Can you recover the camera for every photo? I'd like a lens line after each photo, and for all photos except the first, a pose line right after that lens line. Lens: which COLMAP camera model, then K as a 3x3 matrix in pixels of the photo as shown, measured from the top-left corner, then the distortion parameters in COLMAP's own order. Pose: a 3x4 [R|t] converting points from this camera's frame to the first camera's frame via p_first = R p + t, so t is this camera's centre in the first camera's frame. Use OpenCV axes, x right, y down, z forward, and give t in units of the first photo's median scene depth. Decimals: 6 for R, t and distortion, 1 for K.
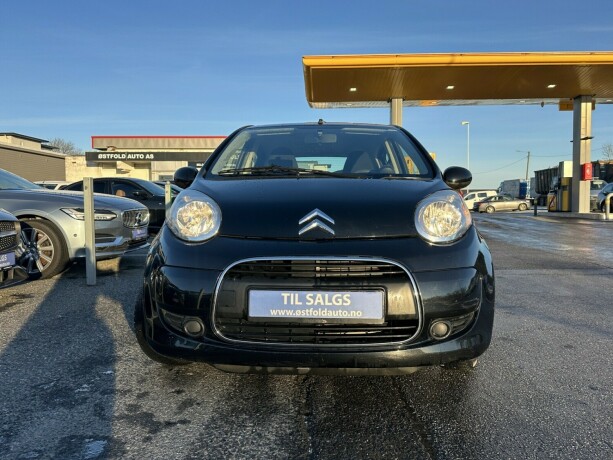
lens RADIAL K [[505.2, 0, 306.9], [0, 505.2, 230.5], [0, 0, 1]] dist [-0.008662, -0.005494]
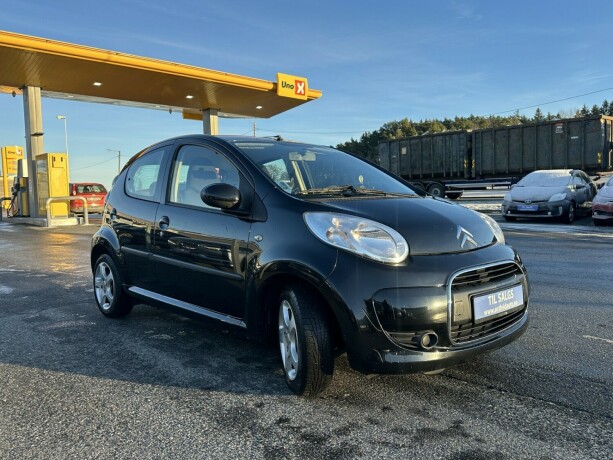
lens RADIAL K [[505.2, 0, 306.0], [0, 505.2, 231.0], [0, 0, 1]] dist [-0.008662, -0.005494]
pose [[0.699257, -0.050158, 0.713109, -0.333606], [0.045770, 0.998630, 0.025359, -0.024518], [-0.713404, 0.014906, 0.700595, 0.116828]]
